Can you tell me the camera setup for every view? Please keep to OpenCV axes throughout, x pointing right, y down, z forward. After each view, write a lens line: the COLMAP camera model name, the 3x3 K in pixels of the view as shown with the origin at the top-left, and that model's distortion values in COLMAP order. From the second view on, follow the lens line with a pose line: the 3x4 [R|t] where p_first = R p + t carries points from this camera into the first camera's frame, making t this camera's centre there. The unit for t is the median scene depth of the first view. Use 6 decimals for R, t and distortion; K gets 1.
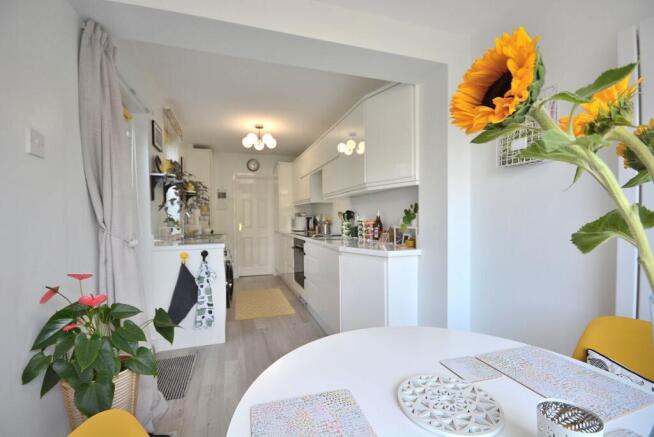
lens RADIAL K [[291.2, 0, 327.6], [0, 291.2, 223.5], [0, 0, 1]] dist [0.005134, -0.008190]
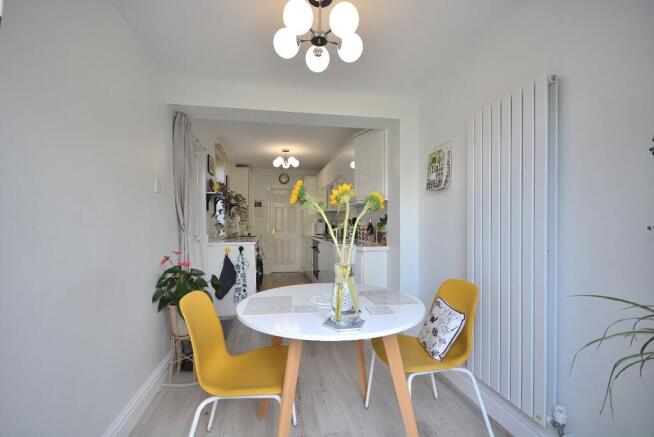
lens RADIAL K [[291.2, 0, 327.6], [0, 291.2, 219.2], [0, 0, 1]] dist [0.005134, -0.008190]
pose [[0.991853, 0.002056, -0.127374, 0.165334], [-0.006278, 0.999444, -0.032757, 0.005782], [0.127236, 0.033290, 0.991314, -0.336456]]
